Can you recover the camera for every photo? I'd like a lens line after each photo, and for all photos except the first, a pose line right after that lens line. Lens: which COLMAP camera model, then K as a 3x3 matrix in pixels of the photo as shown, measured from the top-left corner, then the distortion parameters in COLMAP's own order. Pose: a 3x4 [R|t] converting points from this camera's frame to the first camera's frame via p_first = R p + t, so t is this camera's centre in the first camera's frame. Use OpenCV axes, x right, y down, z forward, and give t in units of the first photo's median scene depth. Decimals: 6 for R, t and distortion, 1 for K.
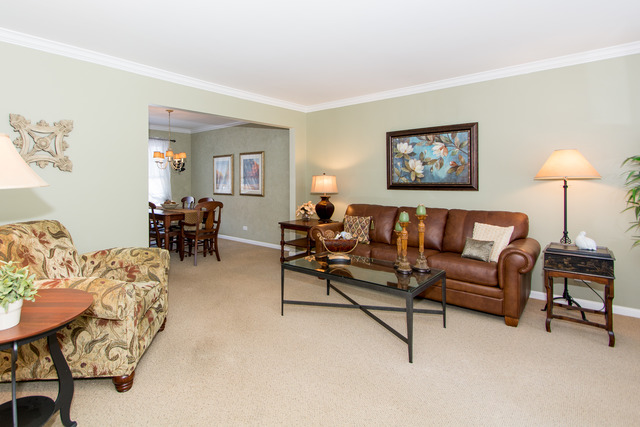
lens RADIAL K [[312.6, 0, 320.8], [0, 312.6, 186.0], [0, 0, 1]] dist [-0.000504, -0.000224]
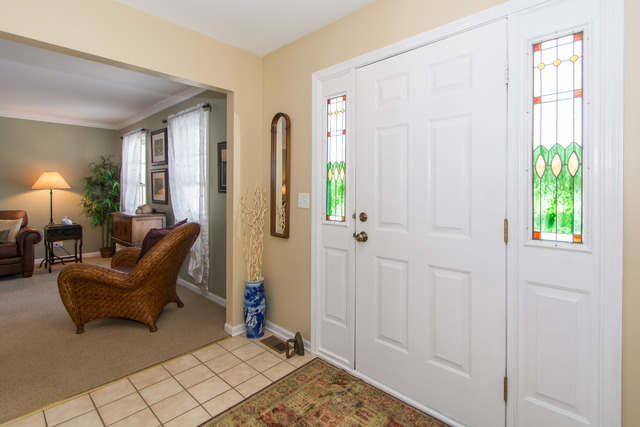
lens RADIAL K [[312.6, 0, 320.8], [0, 312.6, 186.0], [0, 0, 1]] dist [-0.000504, -0.000224]
pose [[0.063663, 0.001242, 0.997971, -0.920972], [0.009264, 0.999955, -0.001835, -0.018012], [-0.997928, 0.009362, 0.063648, -0.642368]]
